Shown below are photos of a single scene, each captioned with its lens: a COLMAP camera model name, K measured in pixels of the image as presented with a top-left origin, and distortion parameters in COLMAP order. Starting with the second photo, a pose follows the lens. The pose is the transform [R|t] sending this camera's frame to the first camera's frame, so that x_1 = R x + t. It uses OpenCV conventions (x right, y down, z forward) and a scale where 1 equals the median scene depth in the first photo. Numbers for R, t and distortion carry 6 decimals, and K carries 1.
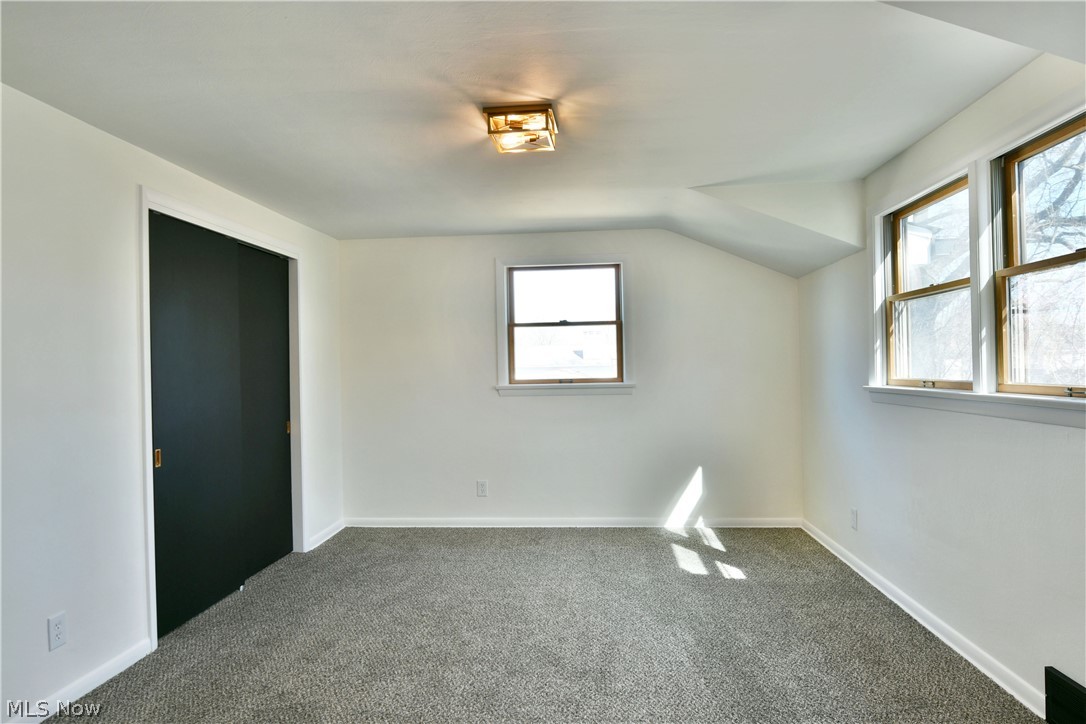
lens RADIAL K [[655.6, 0, 542.7], [0, 655.6, 362.5], [0, 0, 1]] dist [-0.003644, -0.005676]
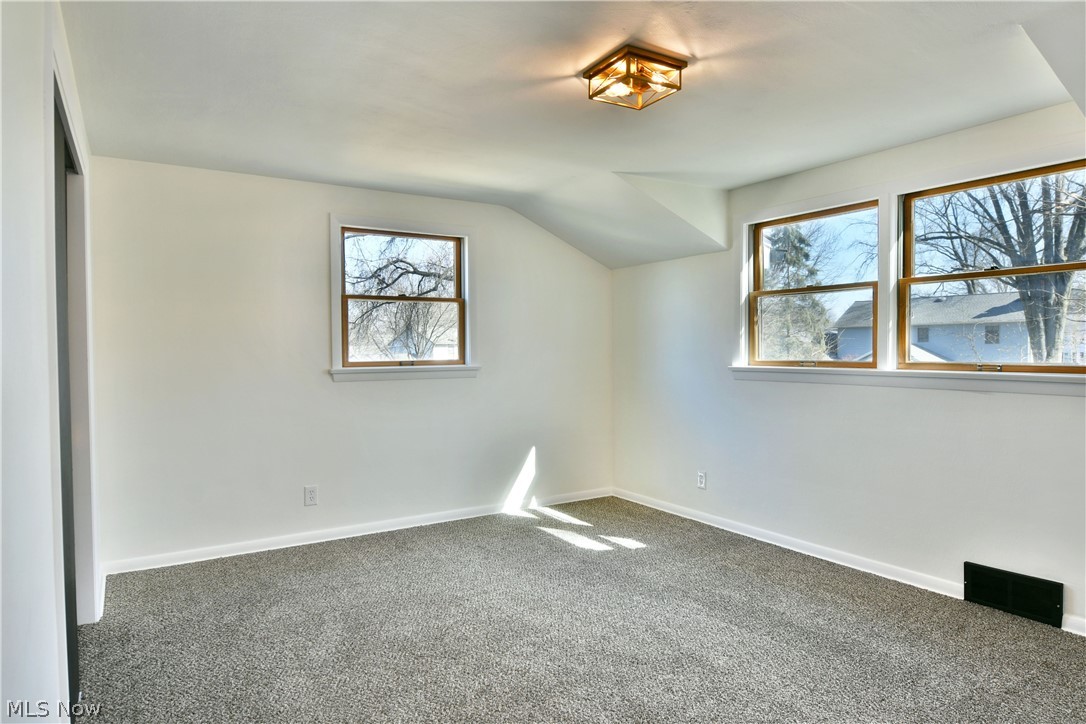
lens RADIAL K [[655.6, 0, 536.2], [0, 655.6, 360.3], [0, 0, 1]] dist [-0.003644, -0.005676]
pose [[0.800294, 0.001806, 0.599605, -0.441845], [-0.013298, 0.999803, 0.014738, 0.010988], [-0.599460, -0.019768, 0.800160, 0.232002]]
